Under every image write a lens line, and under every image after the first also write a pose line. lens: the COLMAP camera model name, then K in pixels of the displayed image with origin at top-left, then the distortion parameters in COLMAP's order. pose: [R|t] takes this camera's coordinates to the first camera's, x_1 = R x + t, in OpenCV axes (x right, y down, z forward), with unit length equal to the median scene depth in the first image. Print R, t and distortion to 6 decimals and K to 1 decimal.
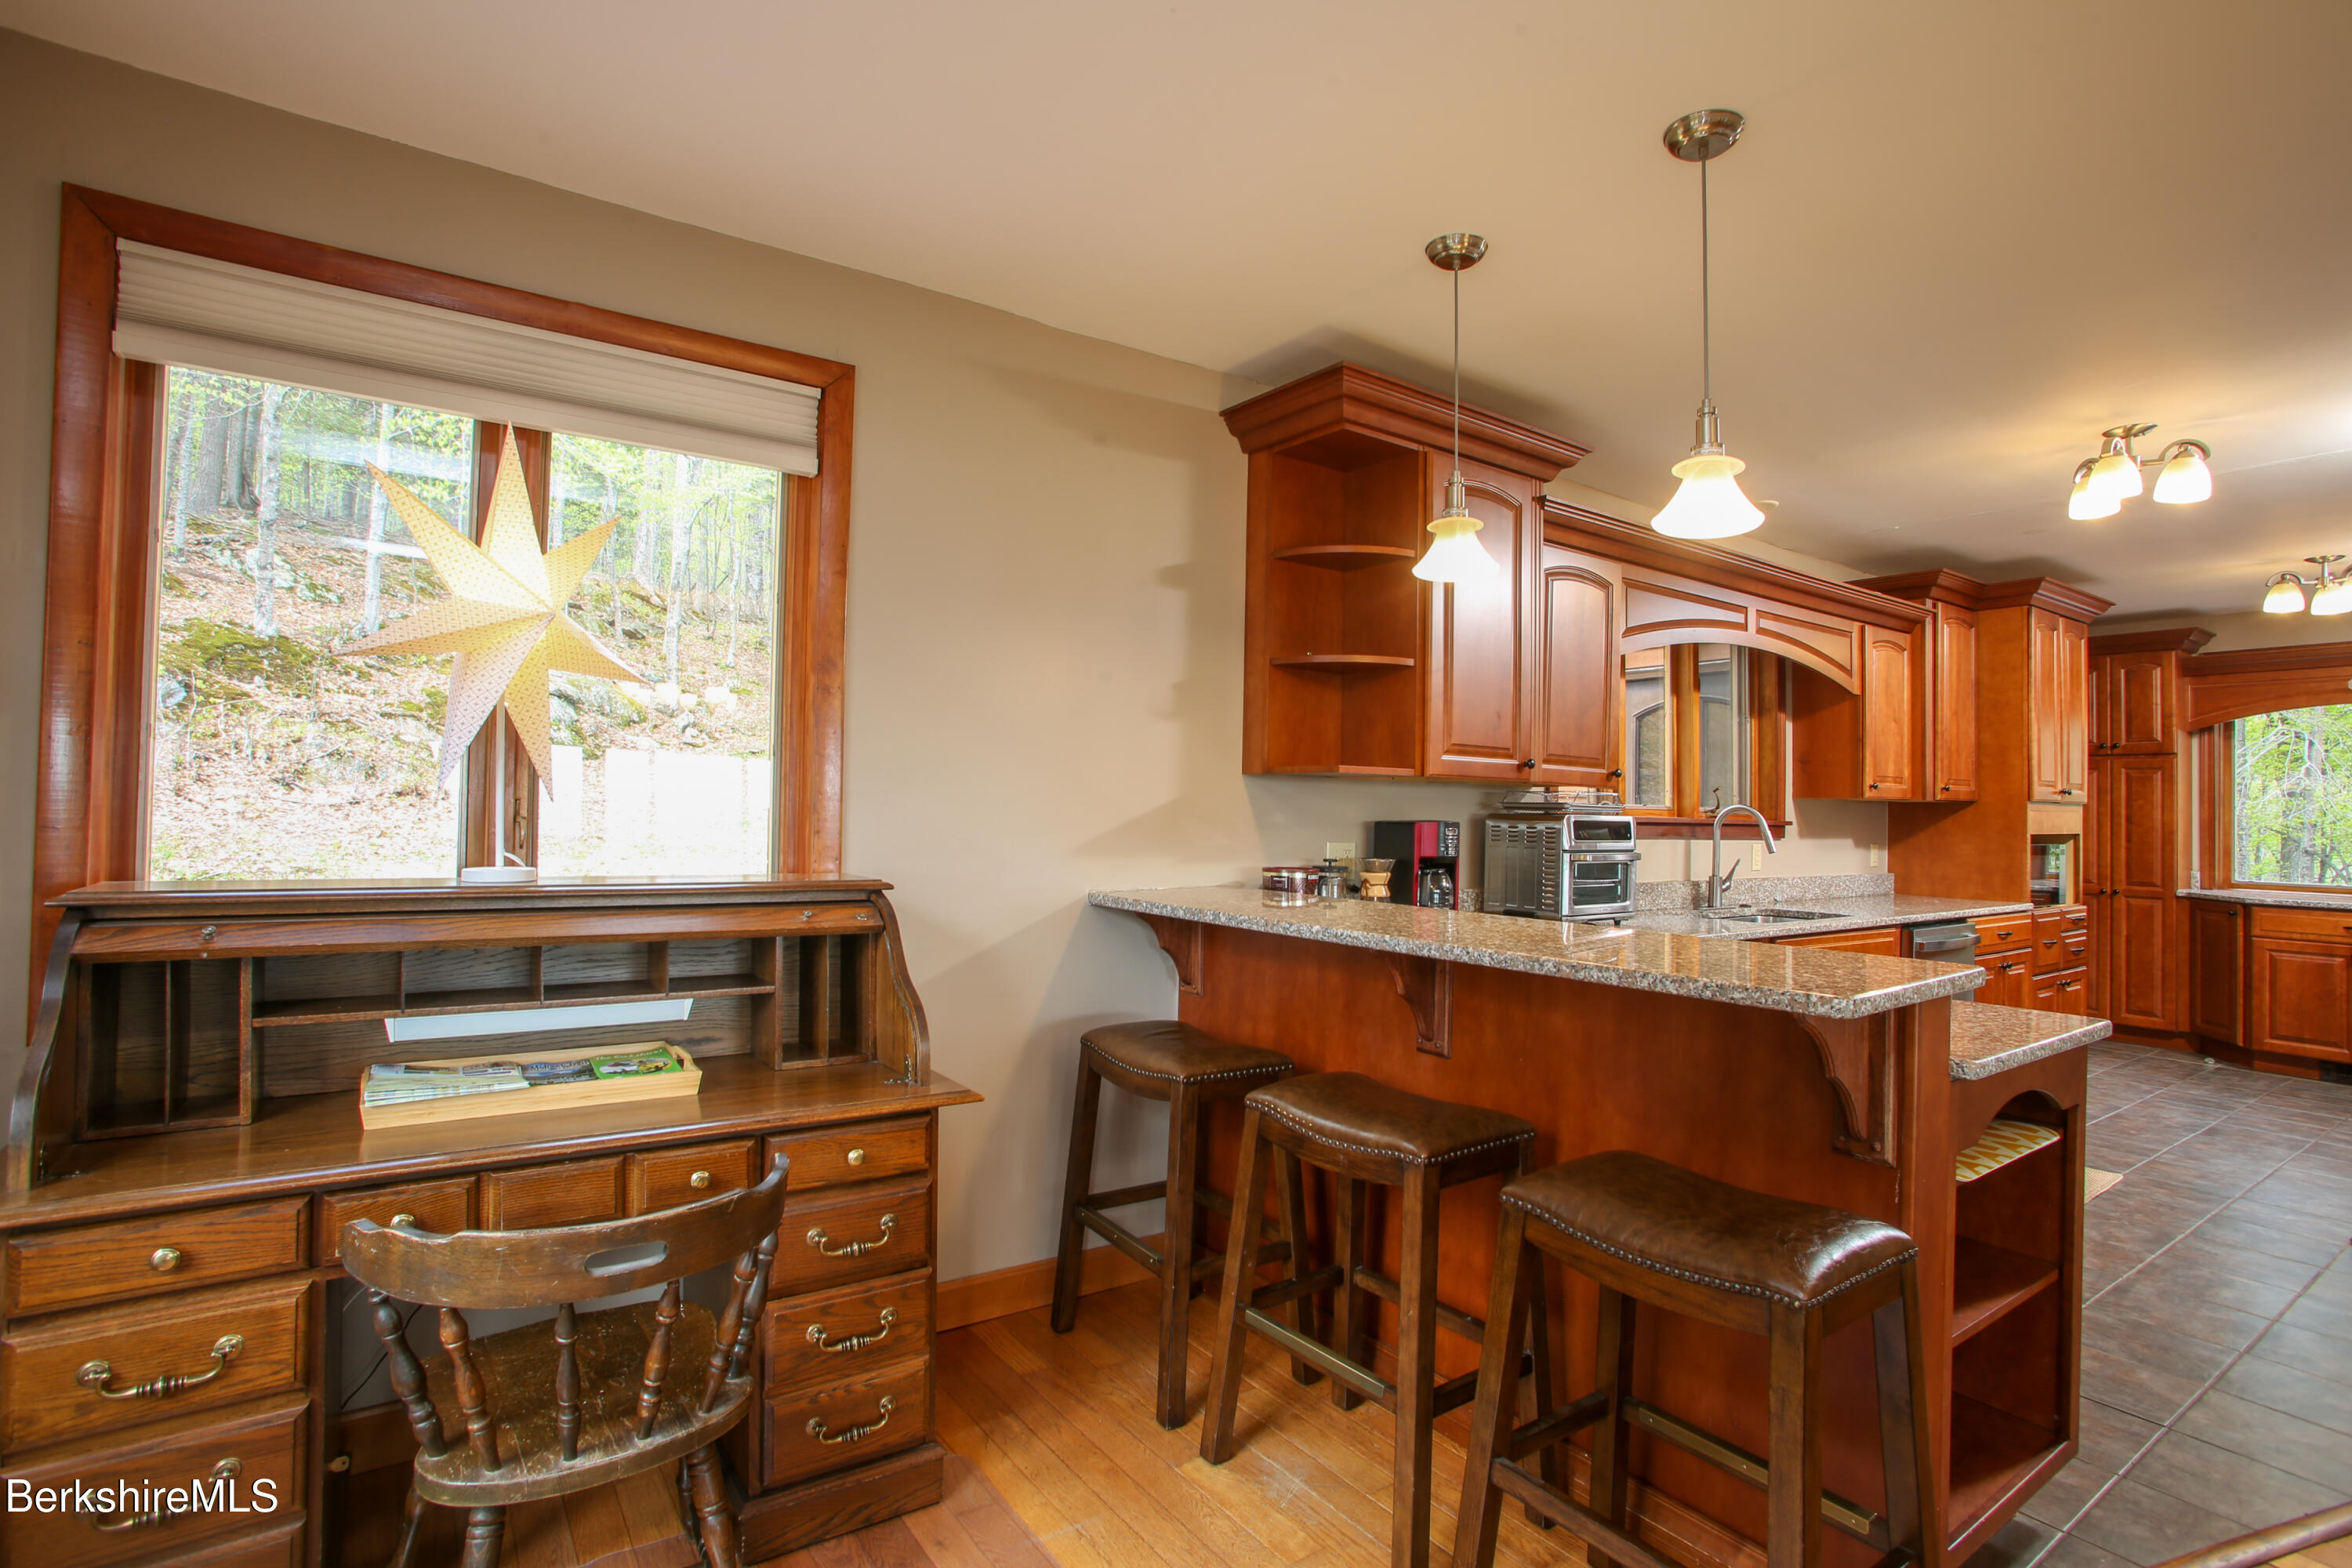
lens RADIAL K [[1144.5, 0, 1176.0], [0, 1144.5, 784.0], [0, 0, 1]] dist [-0.070816, 0.031860]
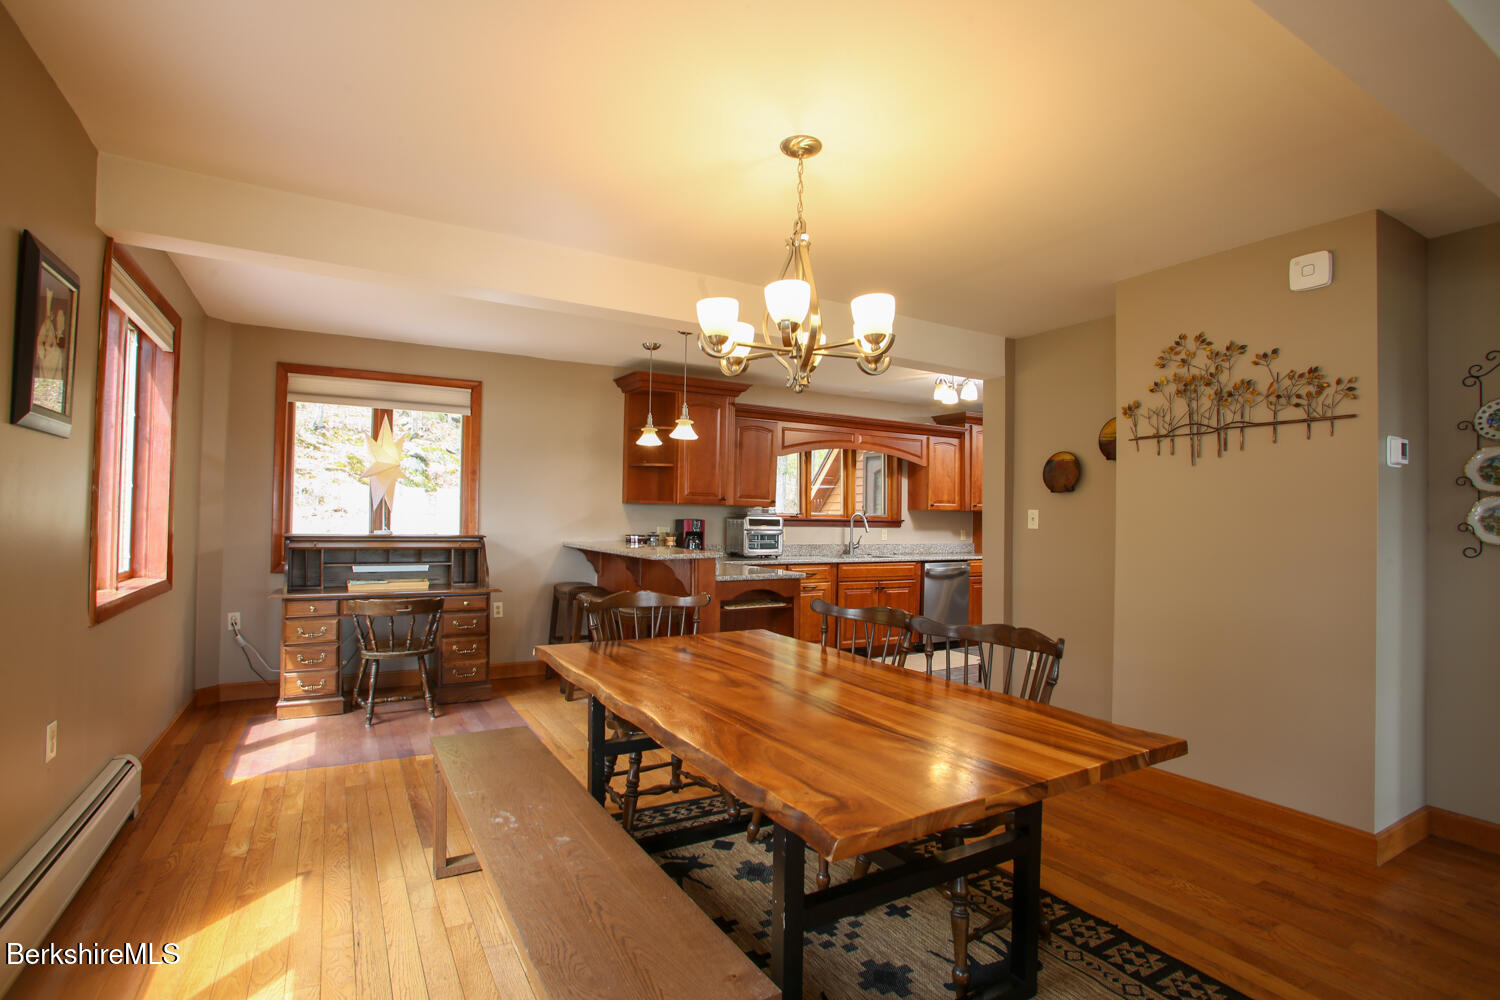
lens RADIAL K [[729.9, 0, 750.0], [0, 729.9, 500.0], [0, 0, 1]] dist [-0.070816, 0.031860]
pose [[0.997154, -0.005971, -0.075159, 0.324801], [0.005805, 0.999980, -0.002429, -0.006455], [0.075172, 0.001986, 0.997169, -0.520563]]
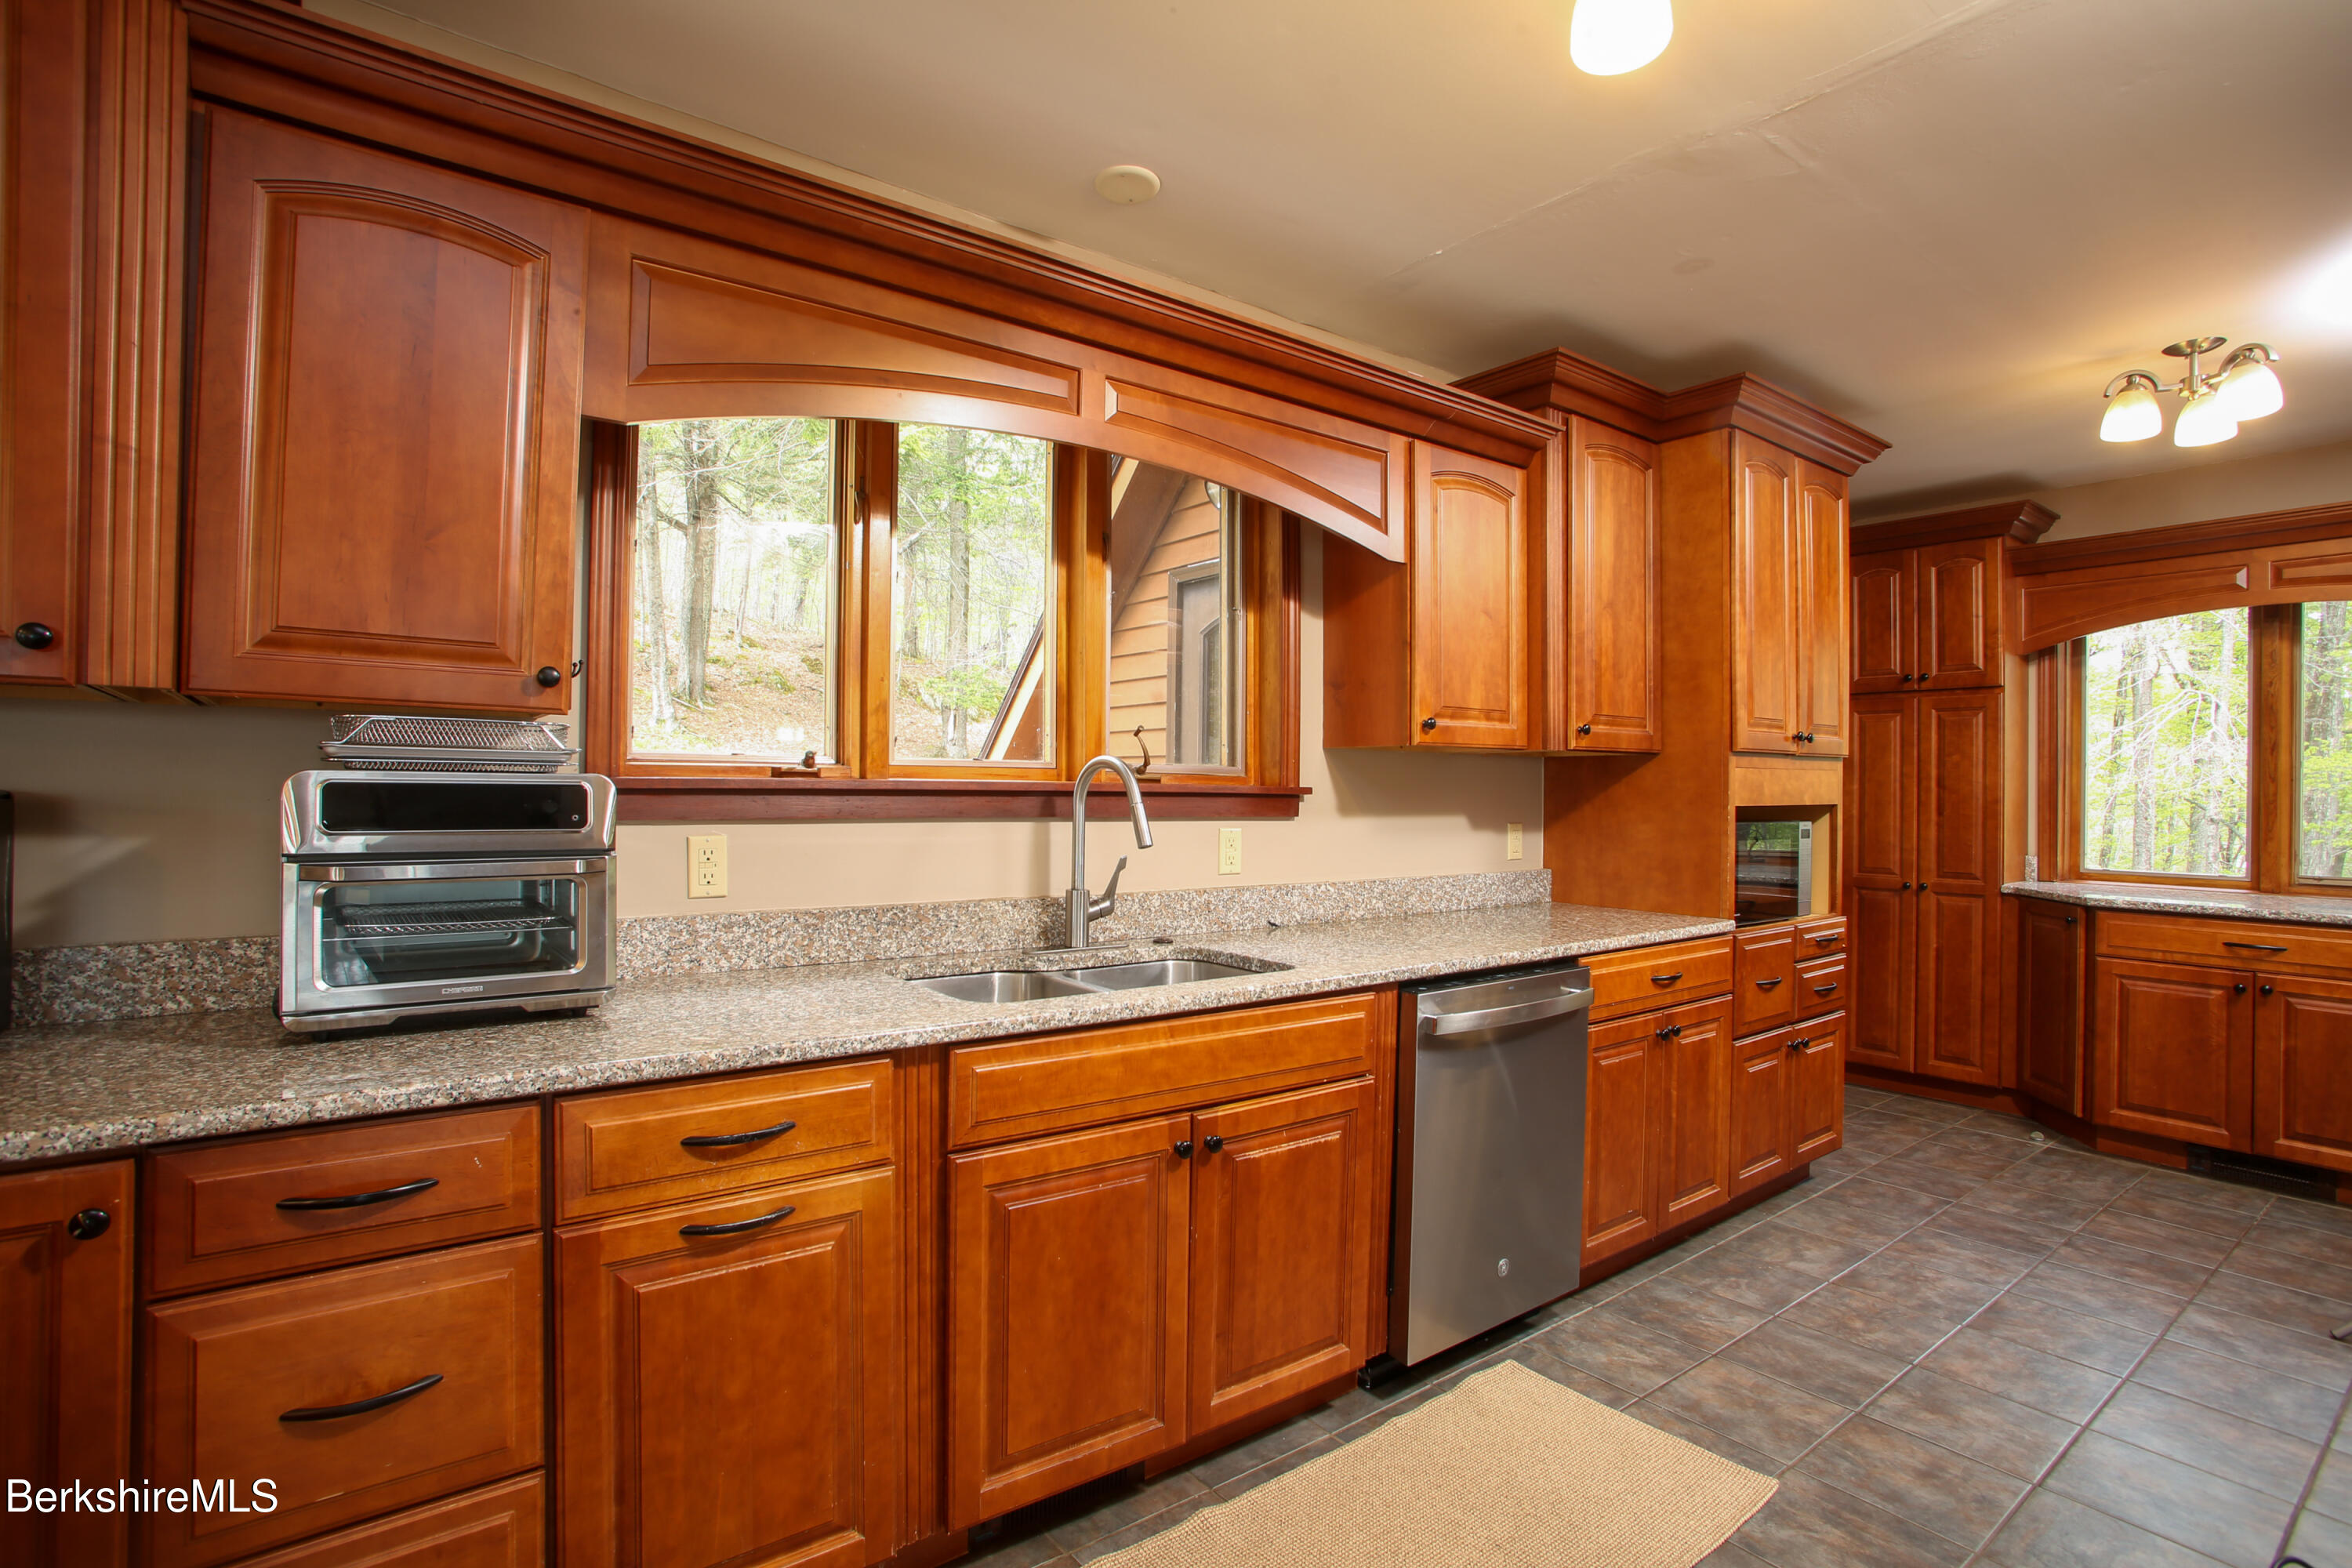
lens RADIAL K [[1144.5, 0, 1176.0], [0, 1144.5, 784.0], [0, 0, 1]] dist [-0.070816, 0.031860]
pose [[0.999082, -0.009108, 0.041861, 0.432495], [0.008262, 0.999759, 0.020341, 0.017960], [-0.042036, -0.019977, 0.998916, 0.391493]]
